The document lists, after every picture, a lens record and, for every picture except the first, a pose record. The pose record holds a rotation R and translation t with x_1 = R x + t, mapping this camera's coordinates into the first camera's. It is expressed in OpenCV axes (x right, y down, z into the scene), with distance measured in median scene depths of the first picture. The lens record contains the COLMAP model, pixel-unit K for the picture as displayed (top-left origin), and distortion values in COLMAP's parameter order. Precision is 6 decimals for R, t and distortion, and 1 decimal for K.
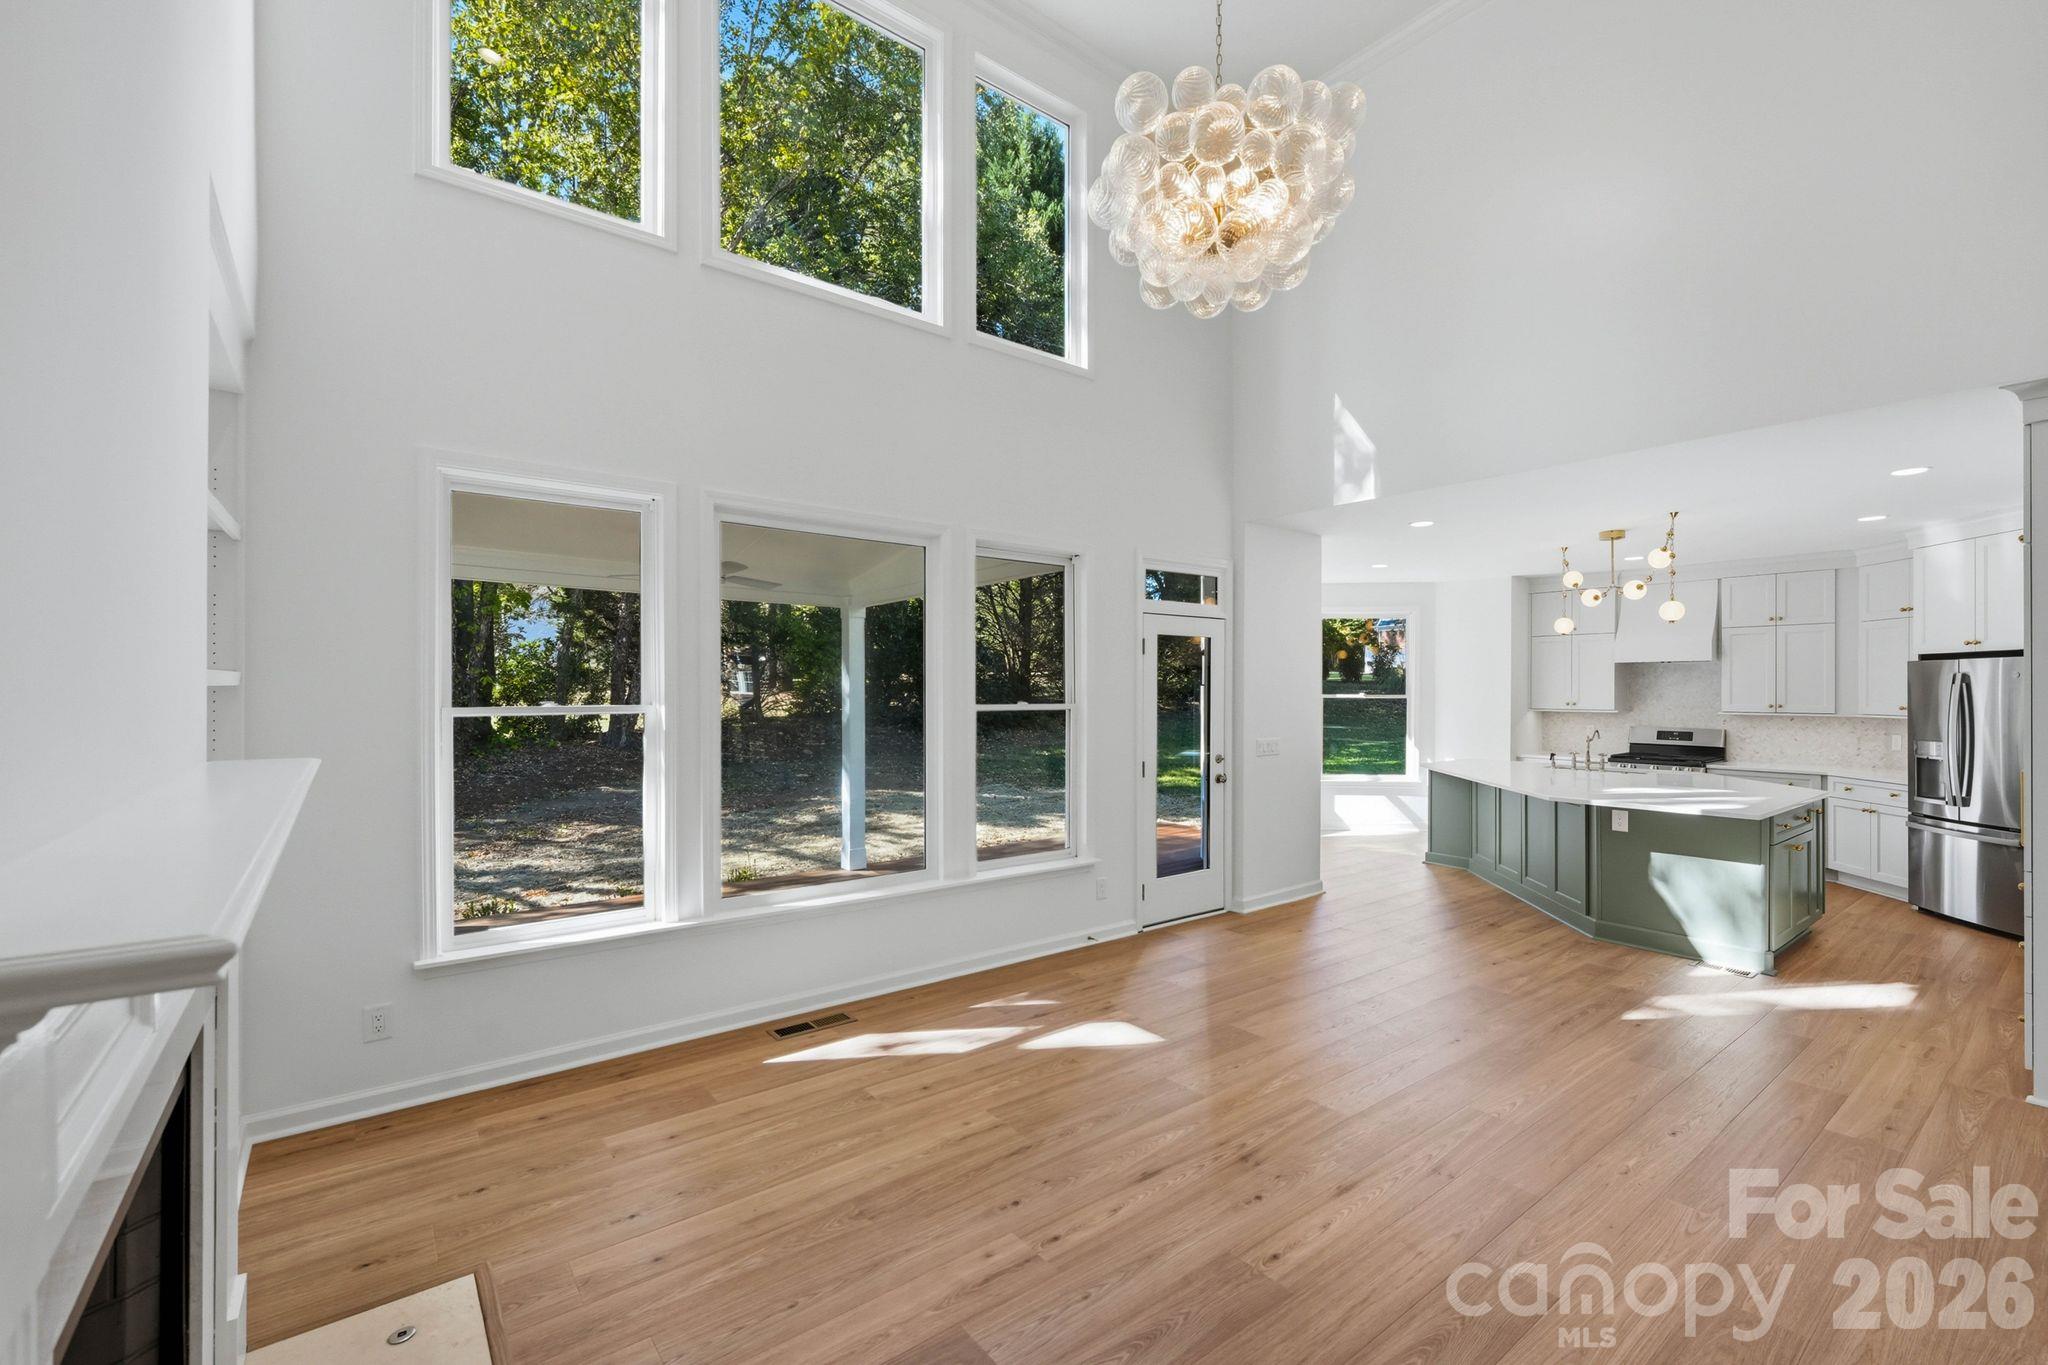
lens RADIAL K [[870.2, 0, 1024.0], [0, 870.2, 682.5], [0, 0, 1]] dist [0.000624, -0.000102]
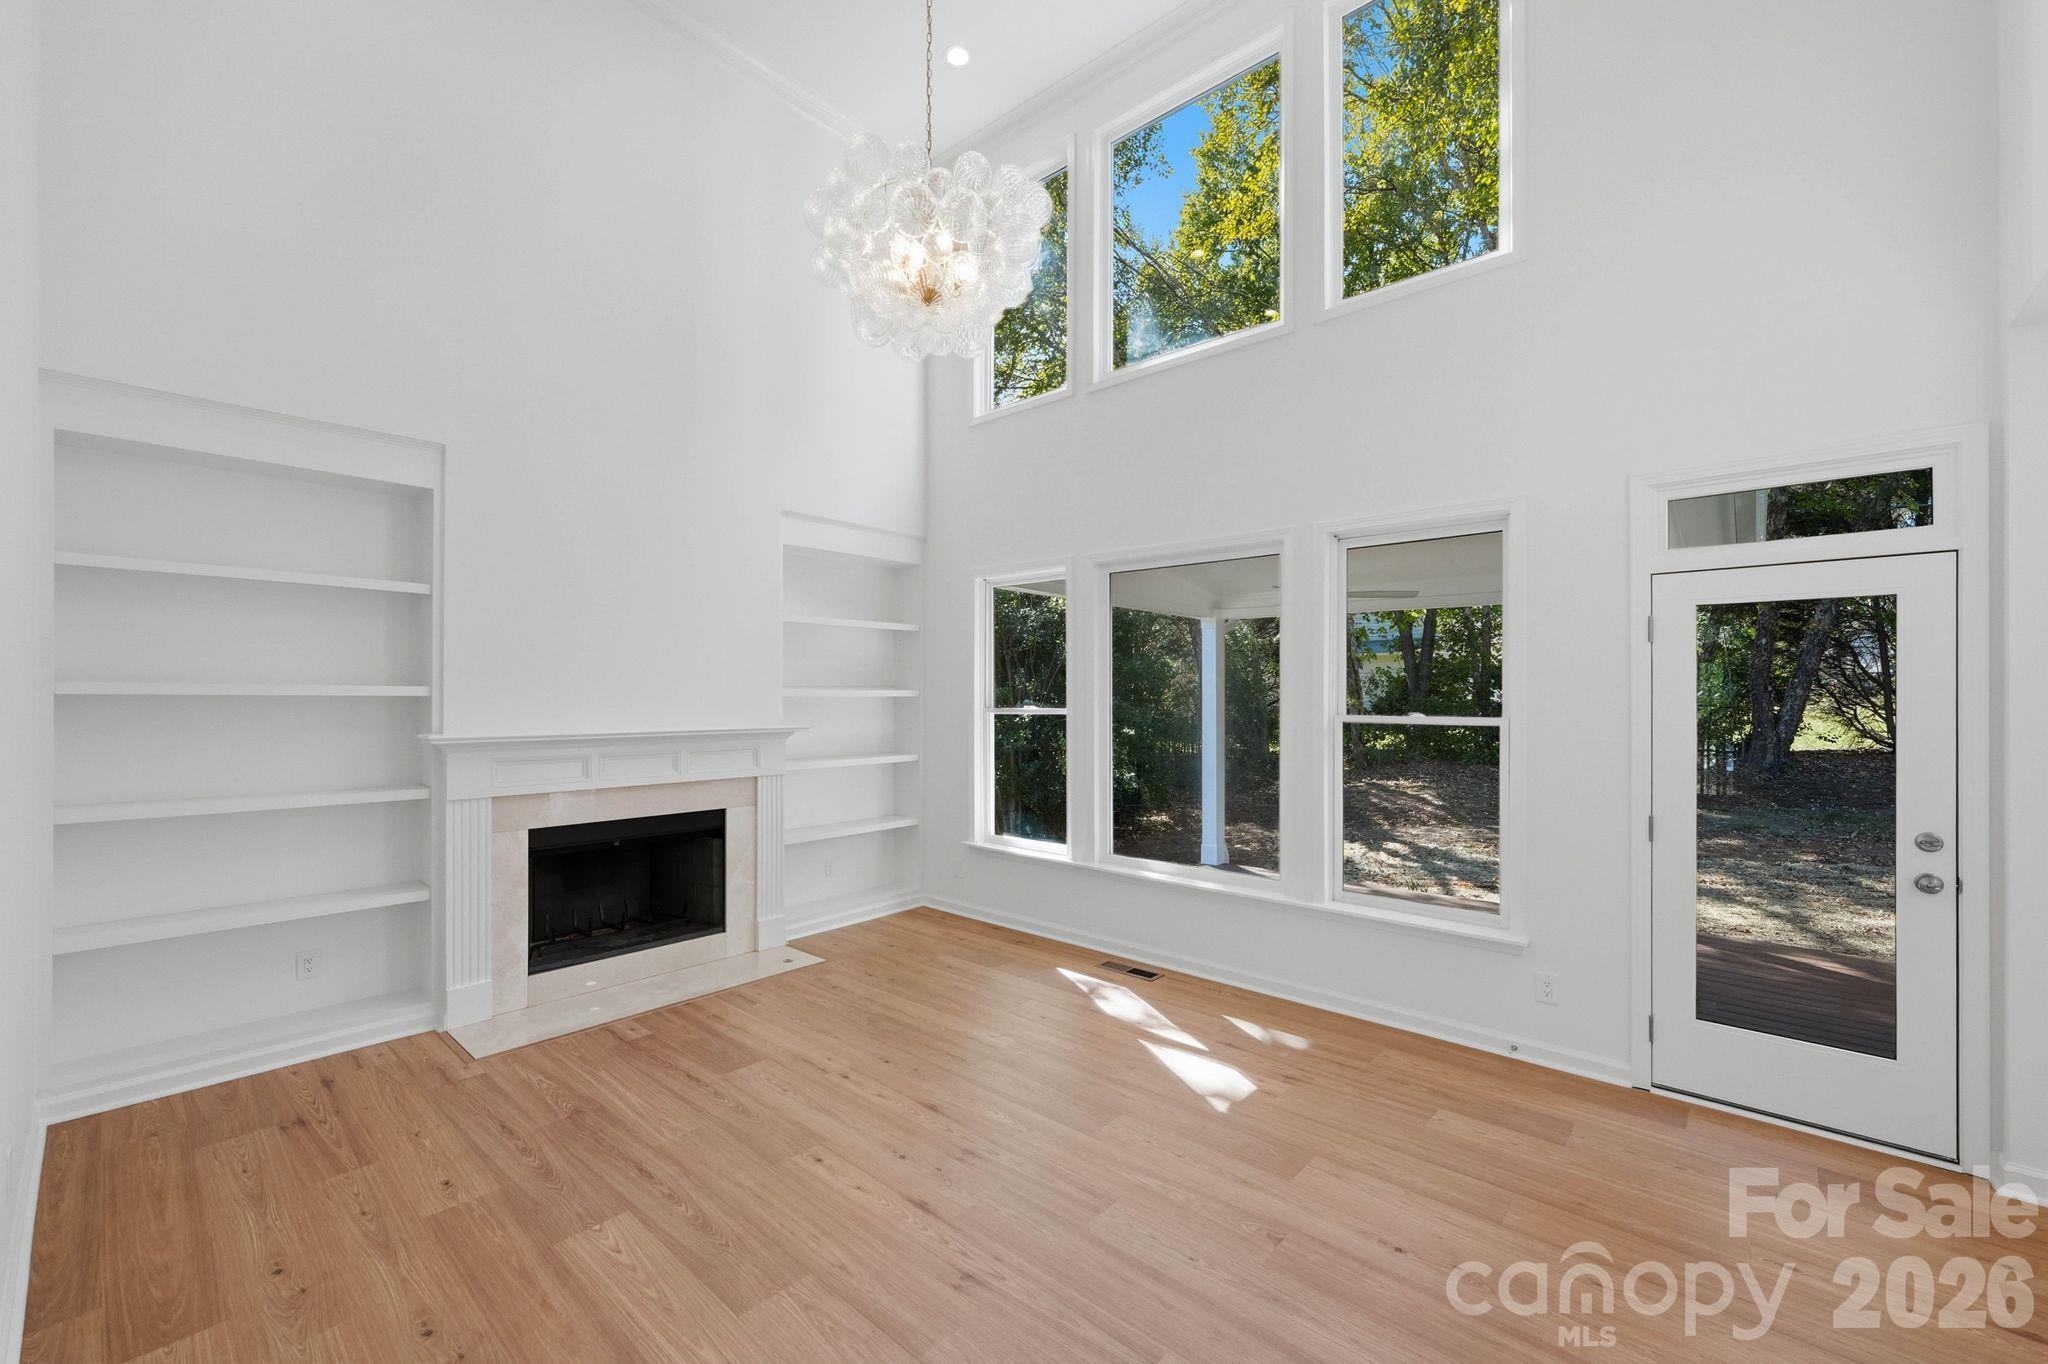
lens RADIAL K [[828.1, 0, 1018.6], [0, 828.1, 685.4], [0, 0, 1]] dist [0.000634, 0.000178]
pose [[0.178860, -0.014976, -0.983761, 1.106337], [0.006568, 0.999880, -0.014027, 0.007119], [0.983853, -0.003952, 0.178937, 0.791922]]
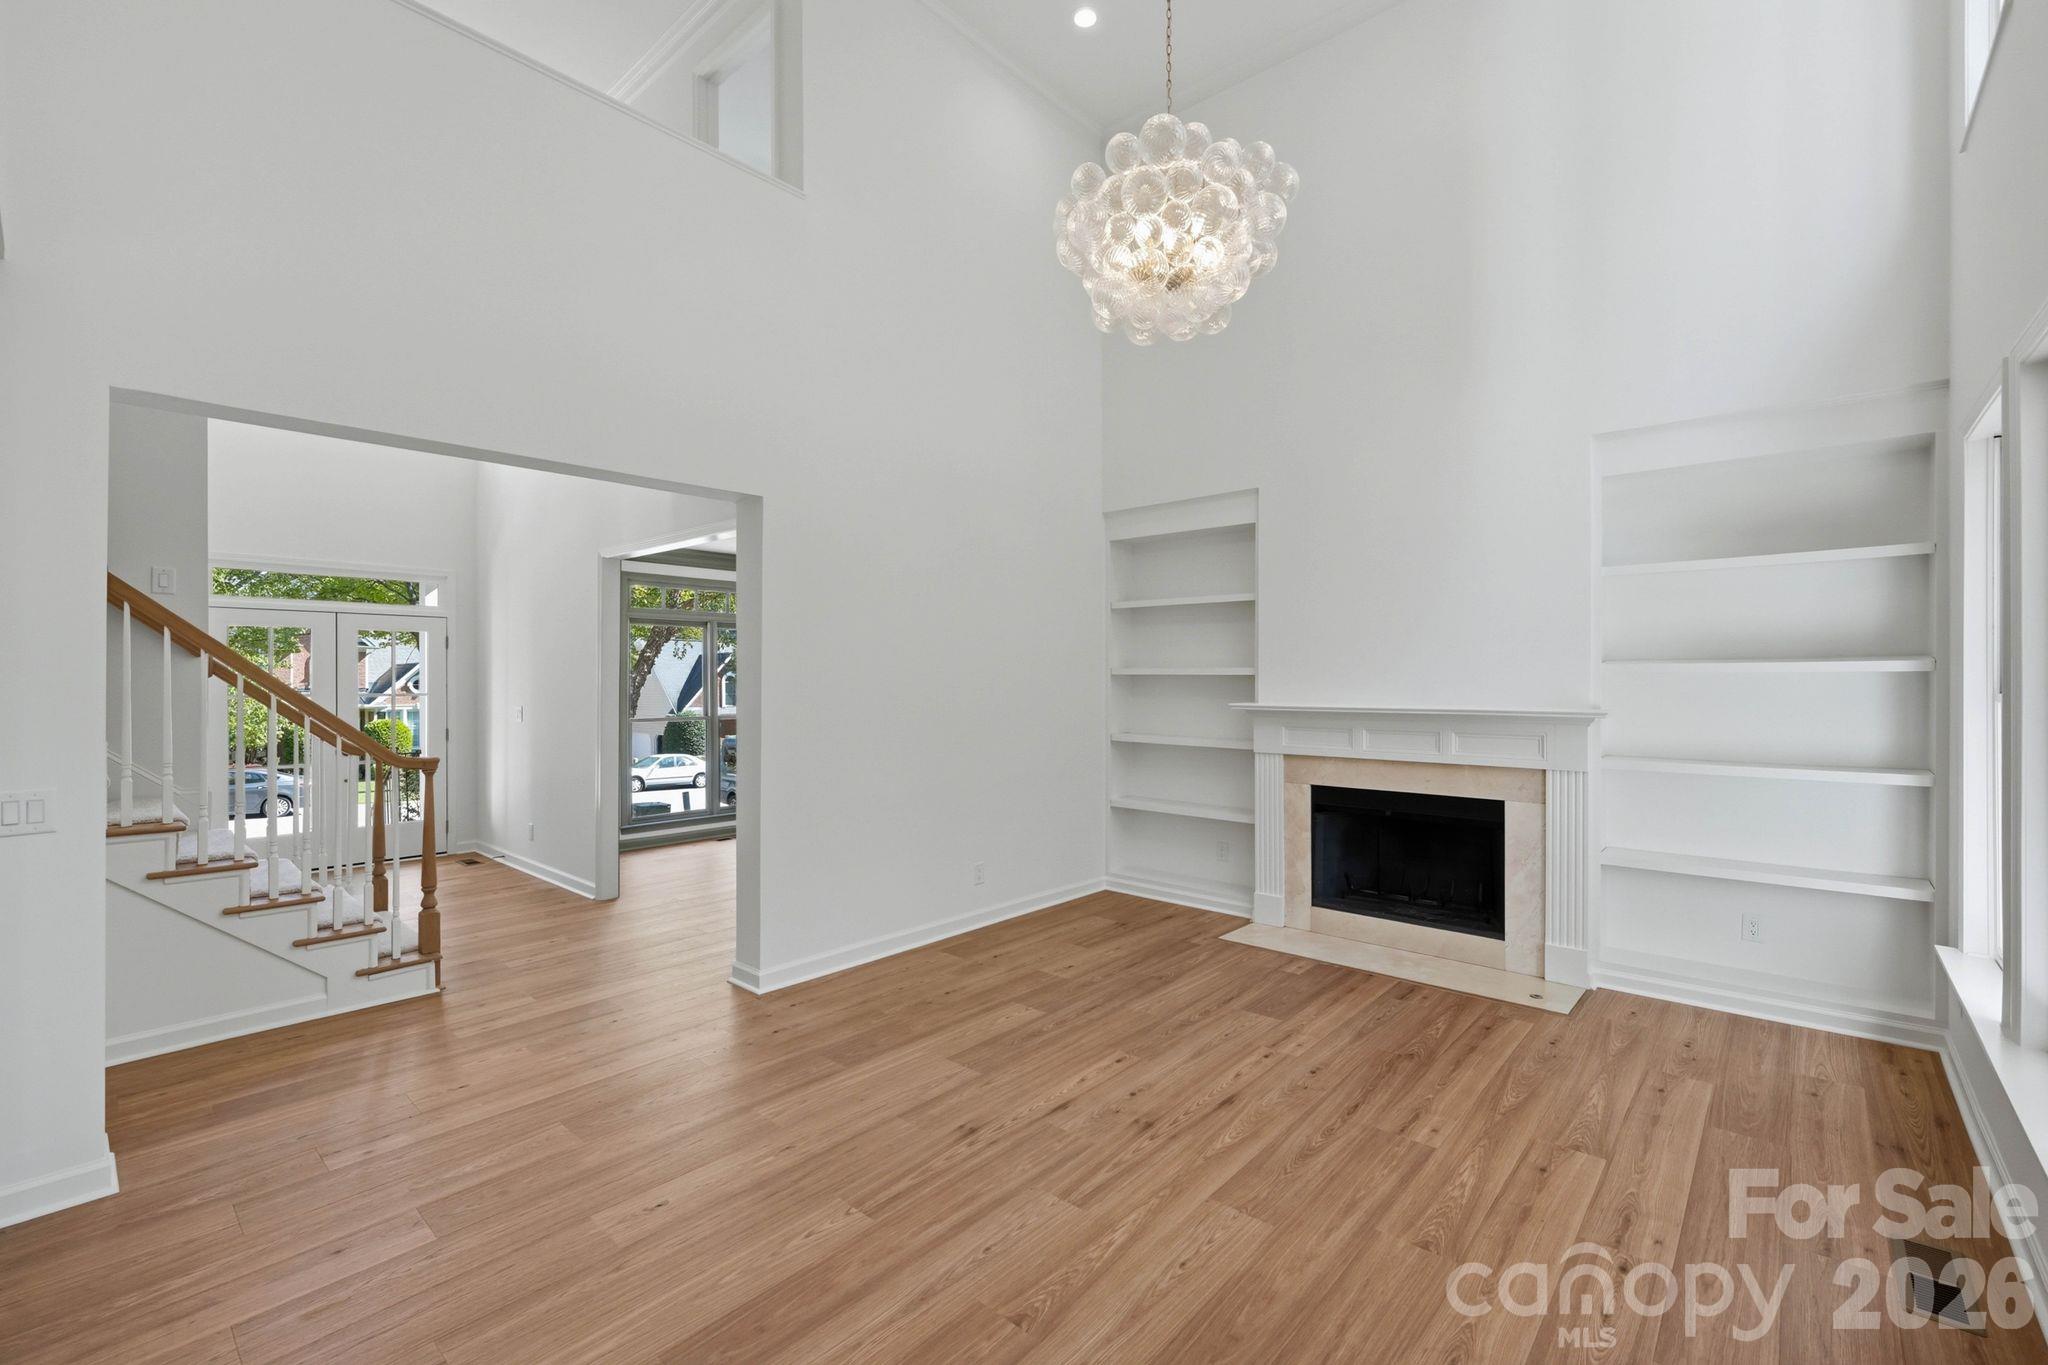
lens RADIAL K [[870.2, 0, 1024.0], [0, 870.2, 682.5], [0, 0, 1]] dist [0.000624, -0.000102]
pose [[-0.982957, 0.000206, -0.183834, 0.528542], [0.000815, 0.999994, -0.003241, 0.020406], [0.183832, -0.003336, -0.982952, 1.784537]]
